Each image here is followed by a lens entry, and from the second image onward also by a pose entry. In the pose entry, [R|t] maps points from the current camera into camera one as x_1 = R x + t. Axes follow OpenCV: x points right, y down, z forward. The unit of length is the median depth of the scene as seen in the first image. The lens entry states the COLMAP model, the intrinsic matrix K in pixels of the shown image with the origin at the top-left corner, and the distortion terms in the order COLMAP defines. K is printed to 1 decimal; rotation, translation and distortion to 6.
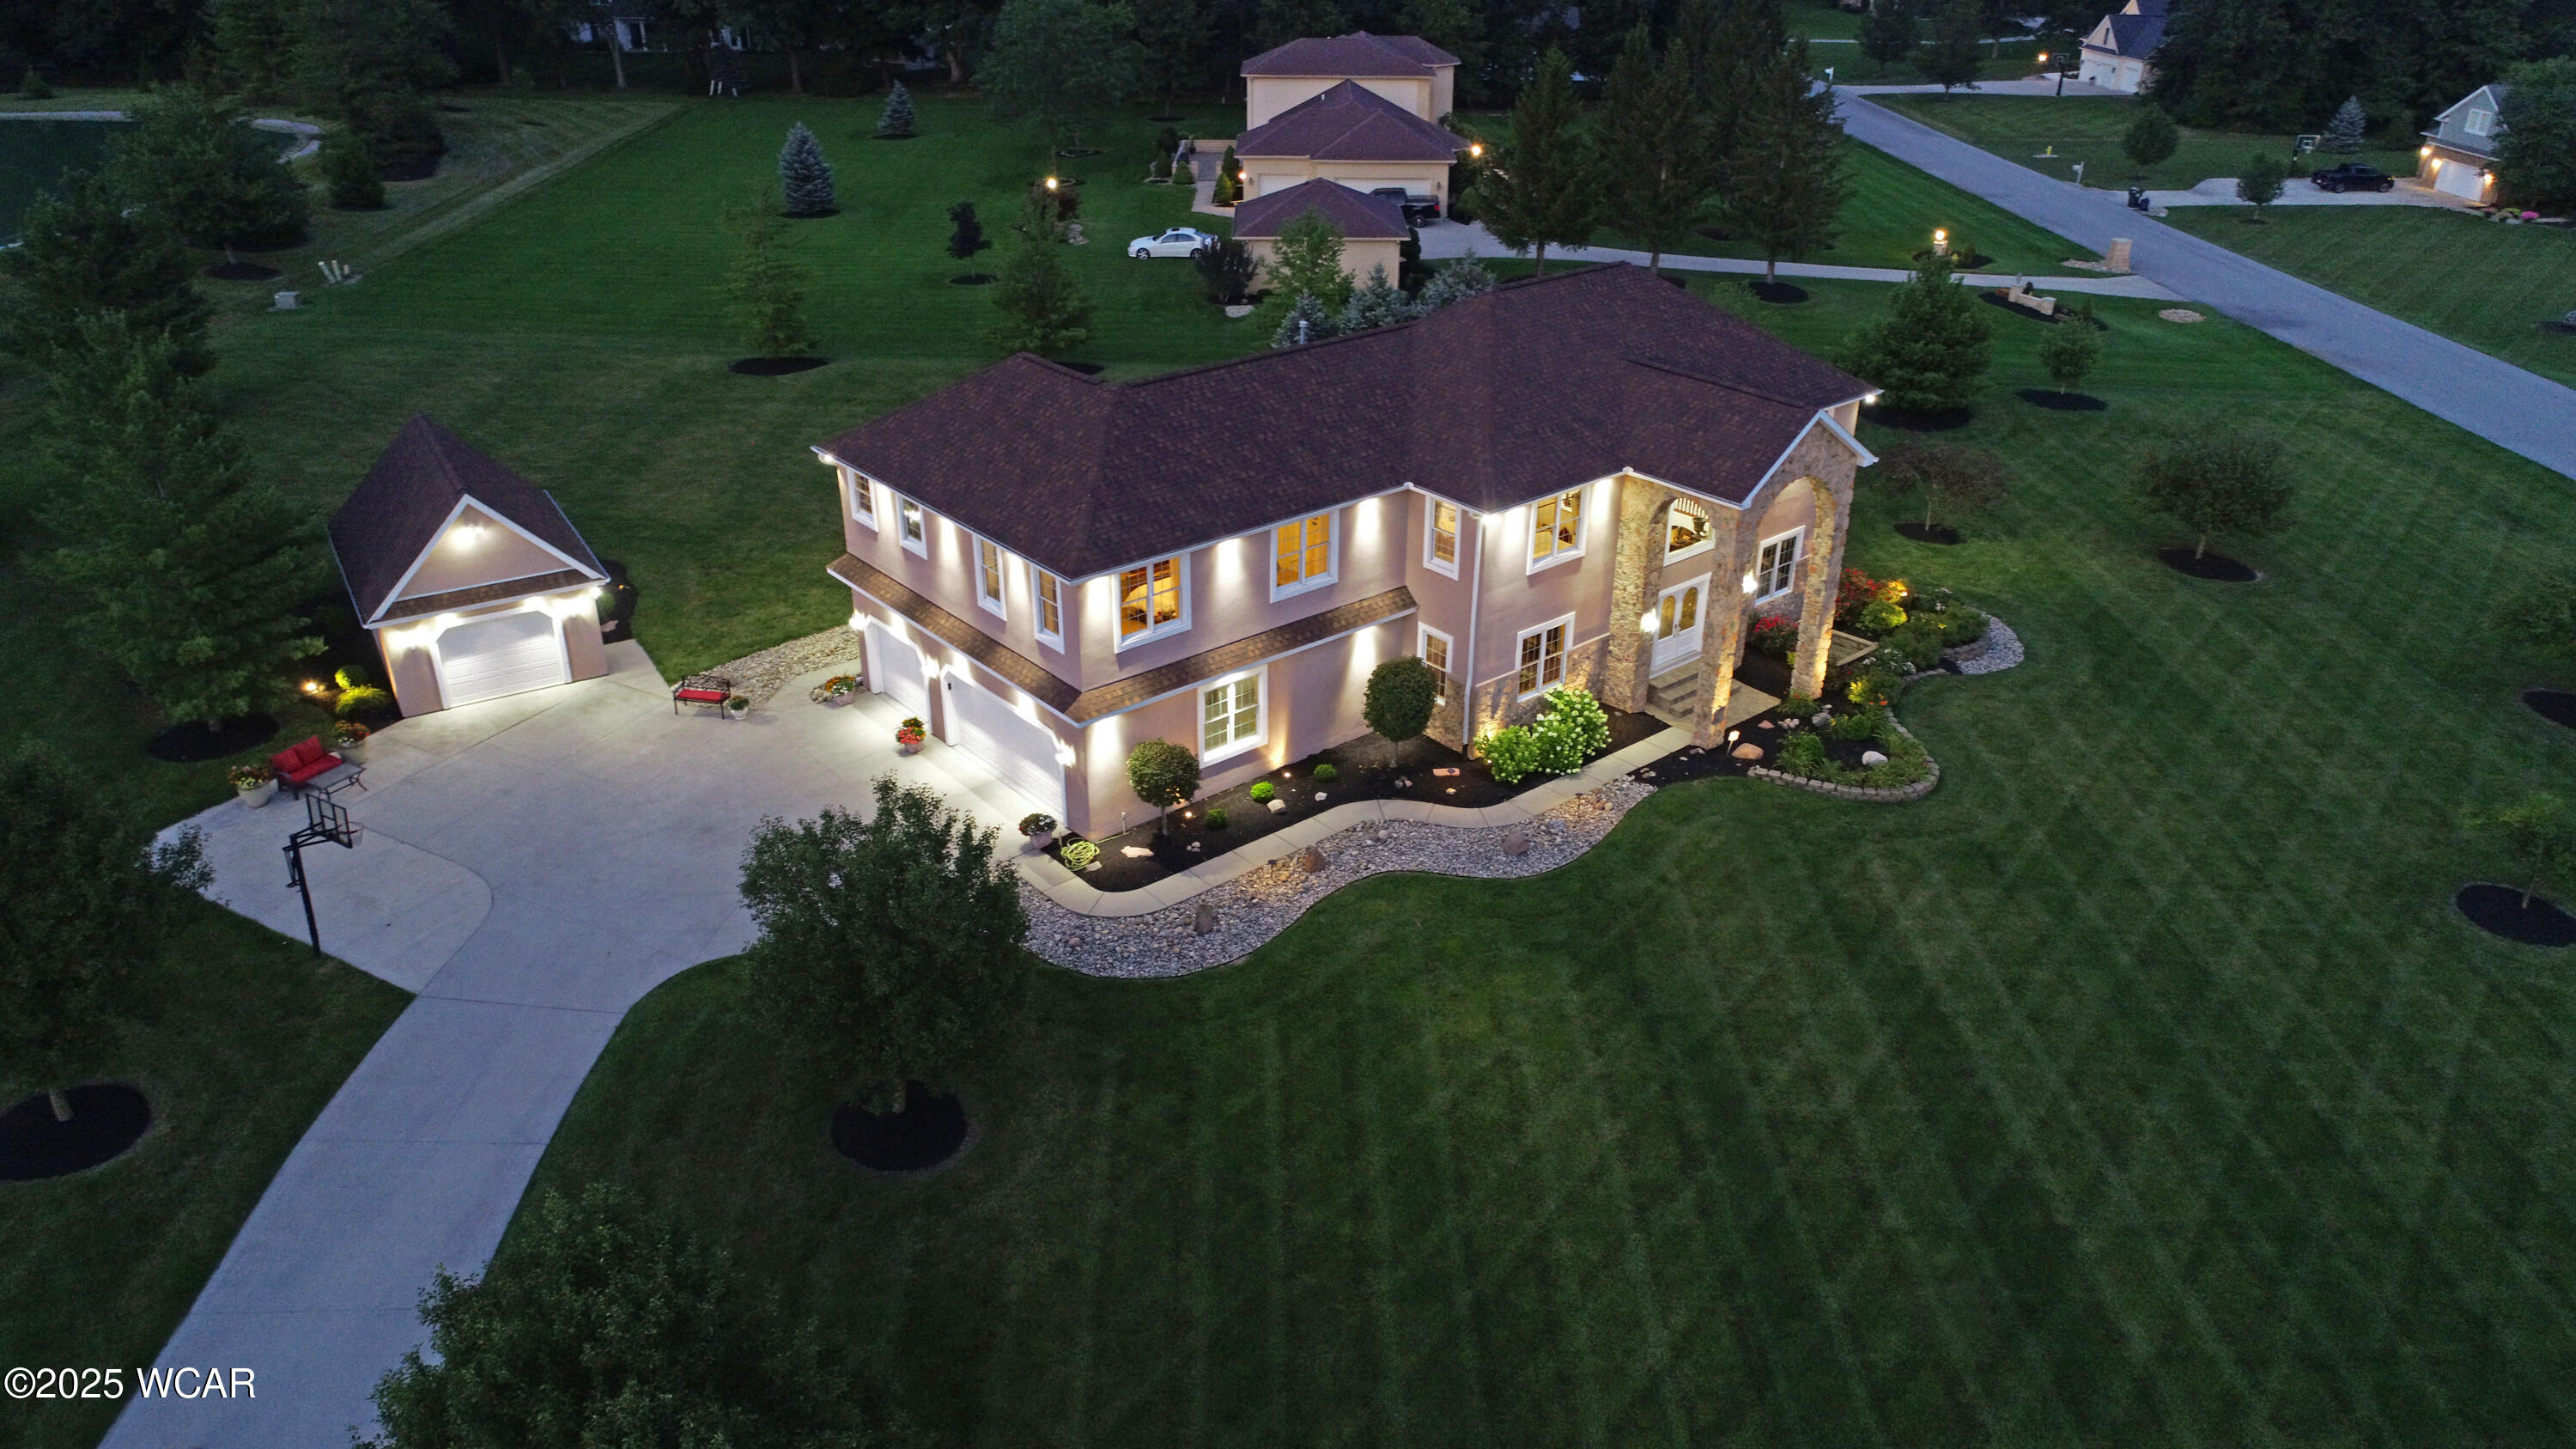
lens RADIAL K [[1730.2, 0, 1280.8], [0, 1730.2, 733.2], [0, 0, 1]] dist [-0.000707, 0.004782]
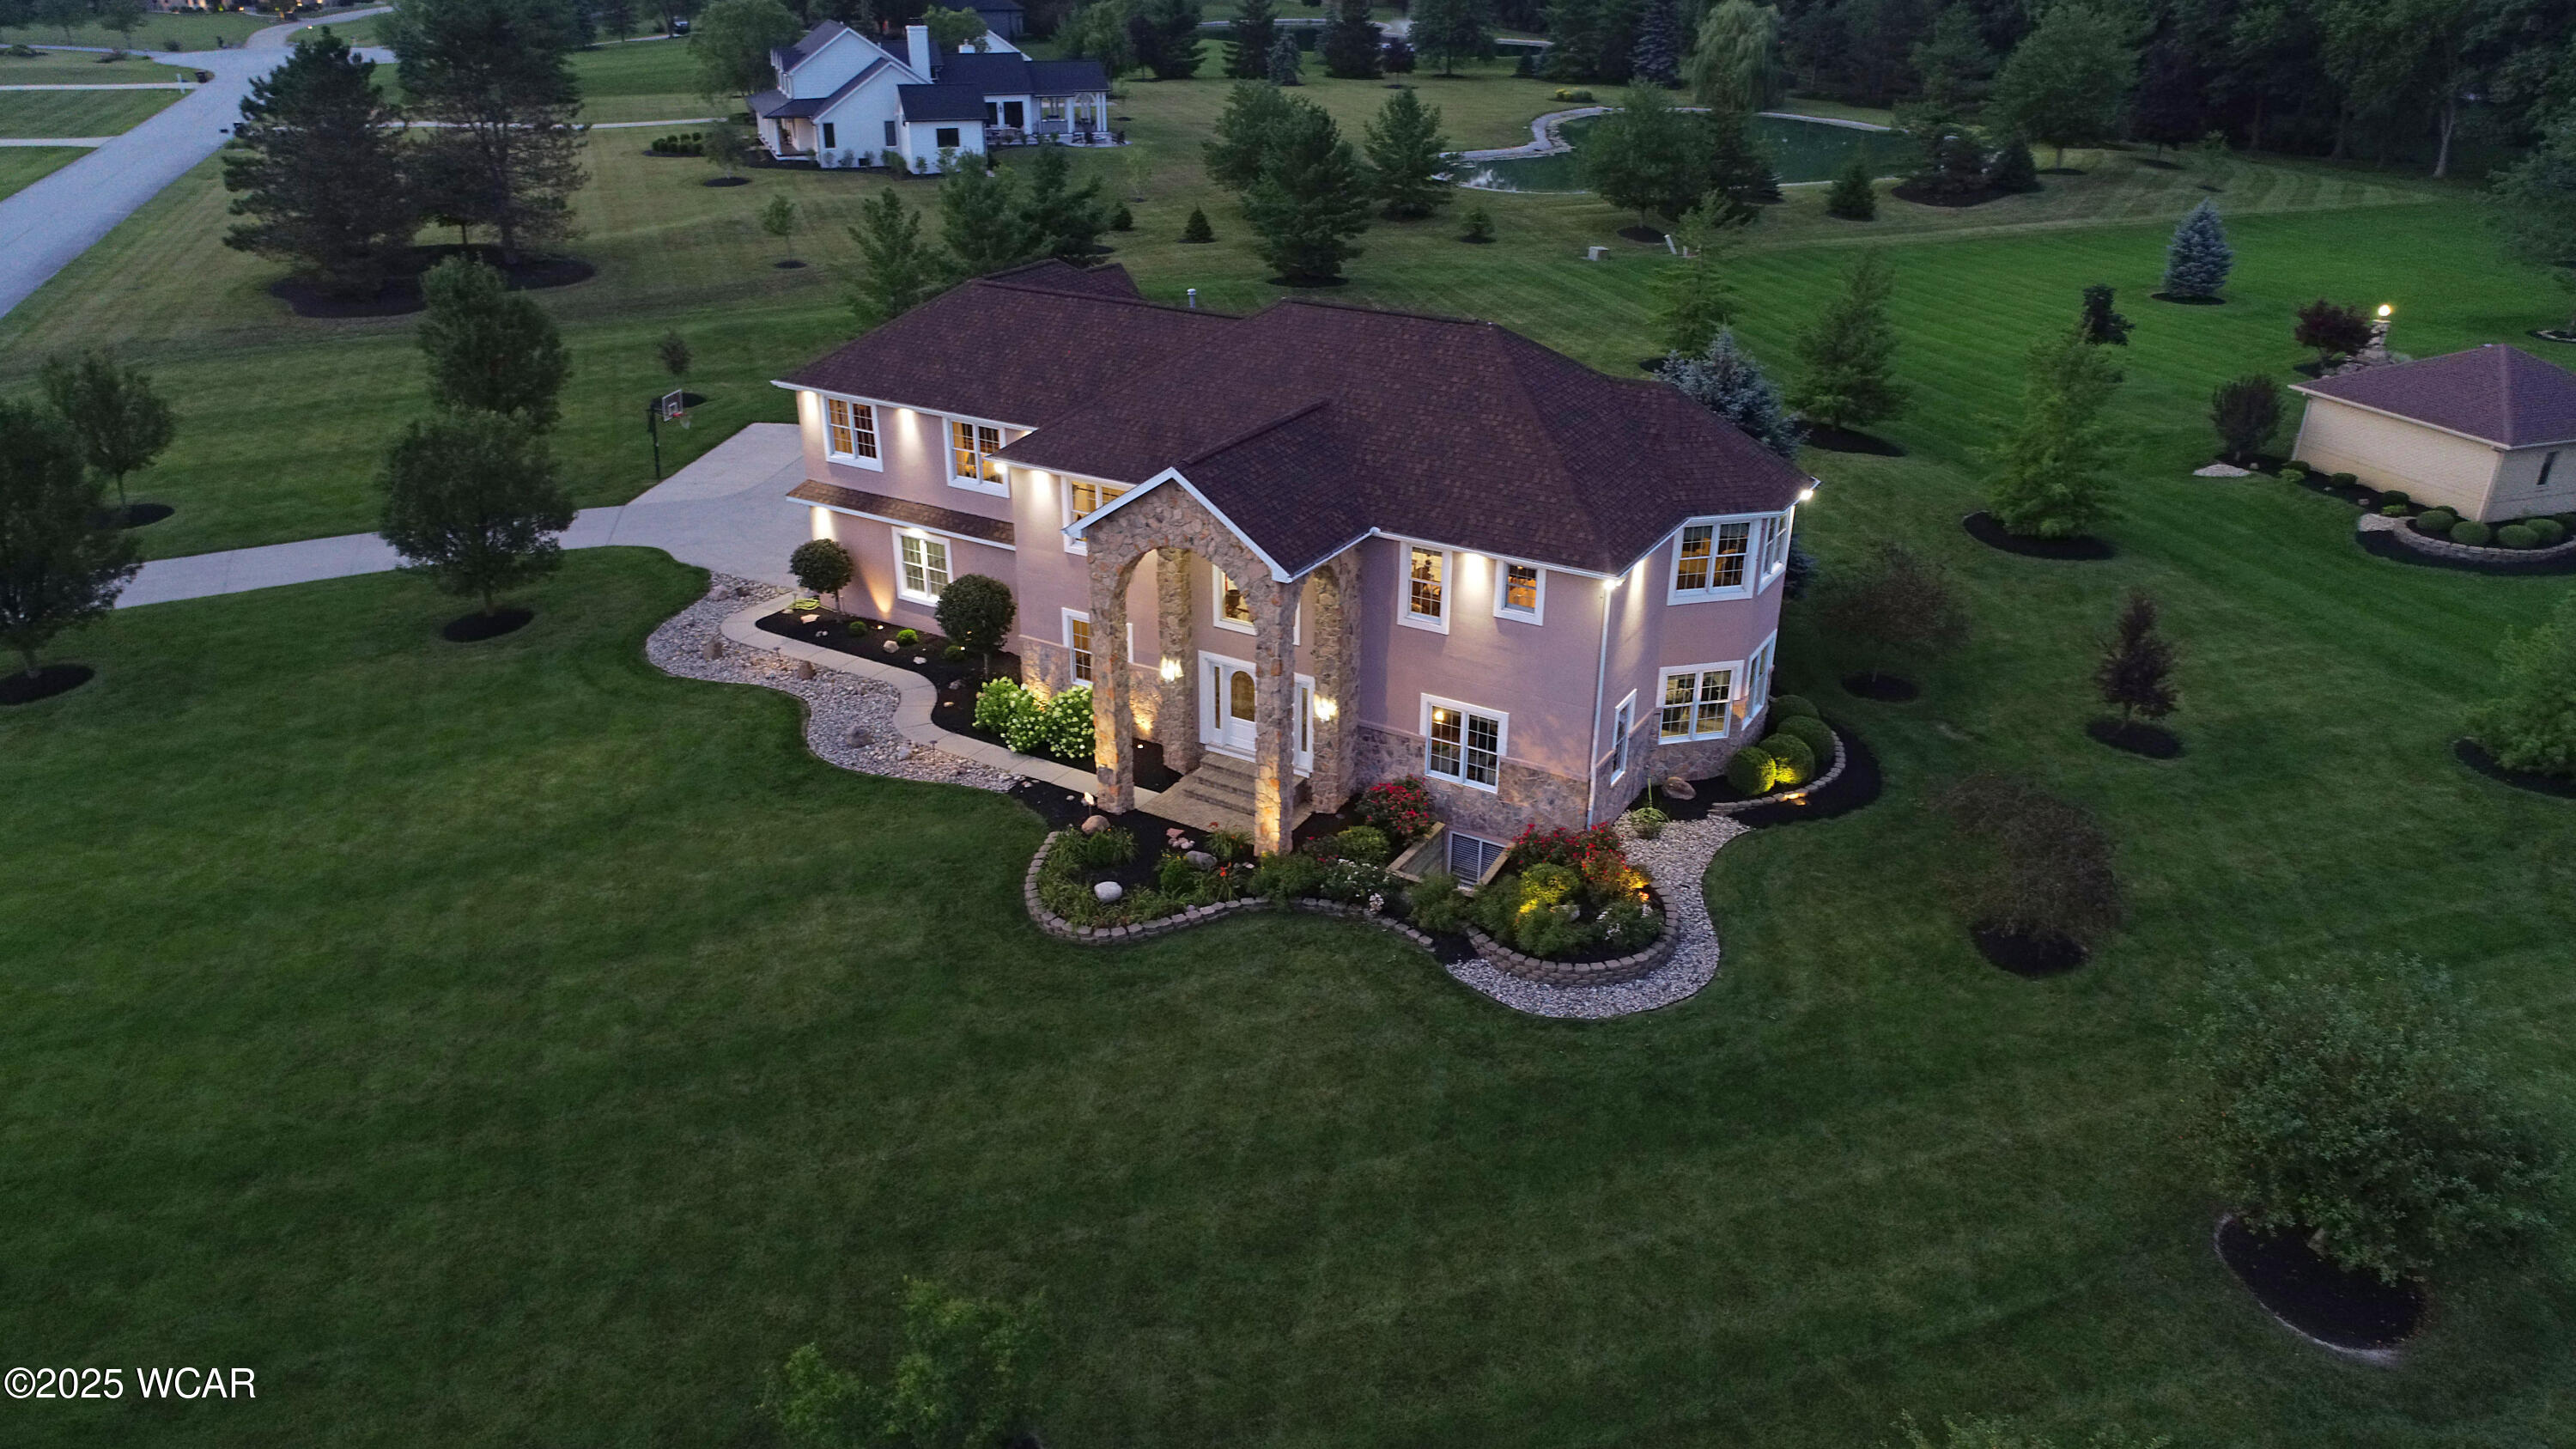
lens RADIAL K [[1730.2, 0, 1292.5], [0, 1730.2, 726.2], [0, 0, 1]] dist [-0.000707, 0.004782]
pose [[0.331444, 0.395598, -0.856532, 1.076204], [-0.436668, 0.869081, 0.232421, -0.292154], [0.836341, 0.296986, 0.460796, 0.683451]]
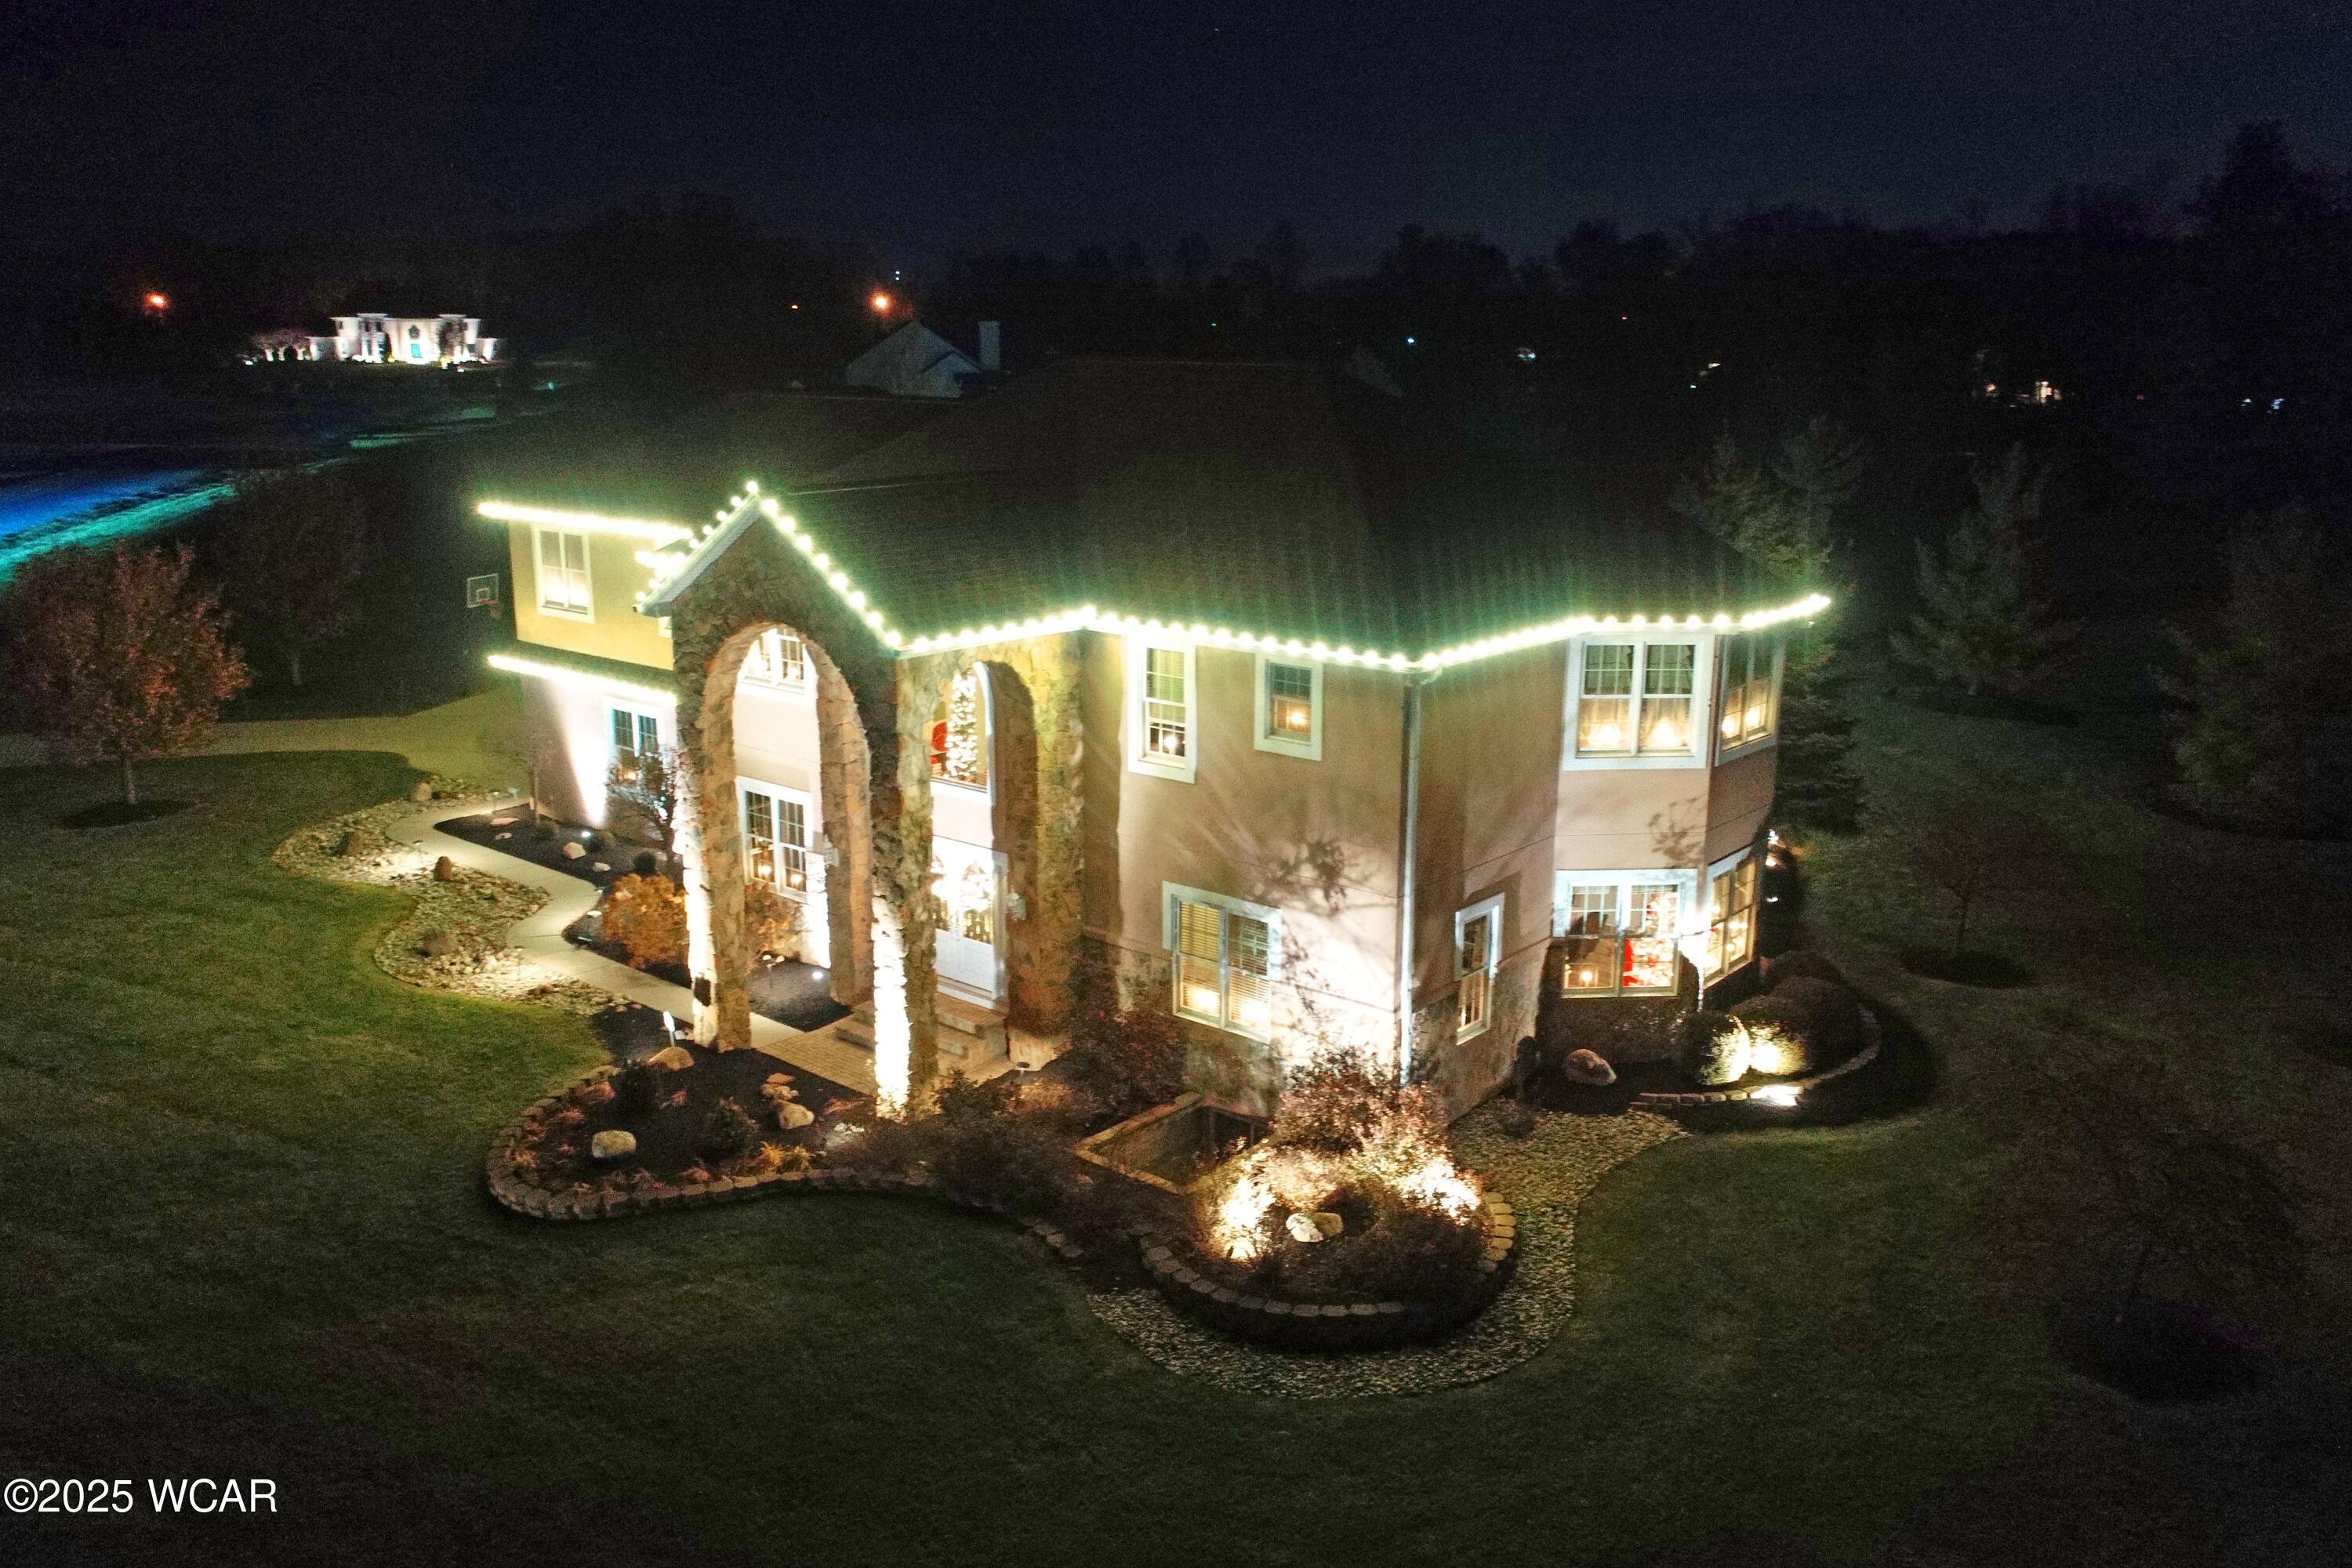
lens RADIAL K [[1878.0, 0, 1208.0], [0, 1878.0, 789.6], [0, 0, 1]] dist [0.006737, -0.009531]
pose [[0.183387, 0.231187, -0.955469, 0.920021], [-0.456332, 0.880906, 0.125560, -0.240643], [0.870707, 0.412985, 0.267045, 0.981439]]
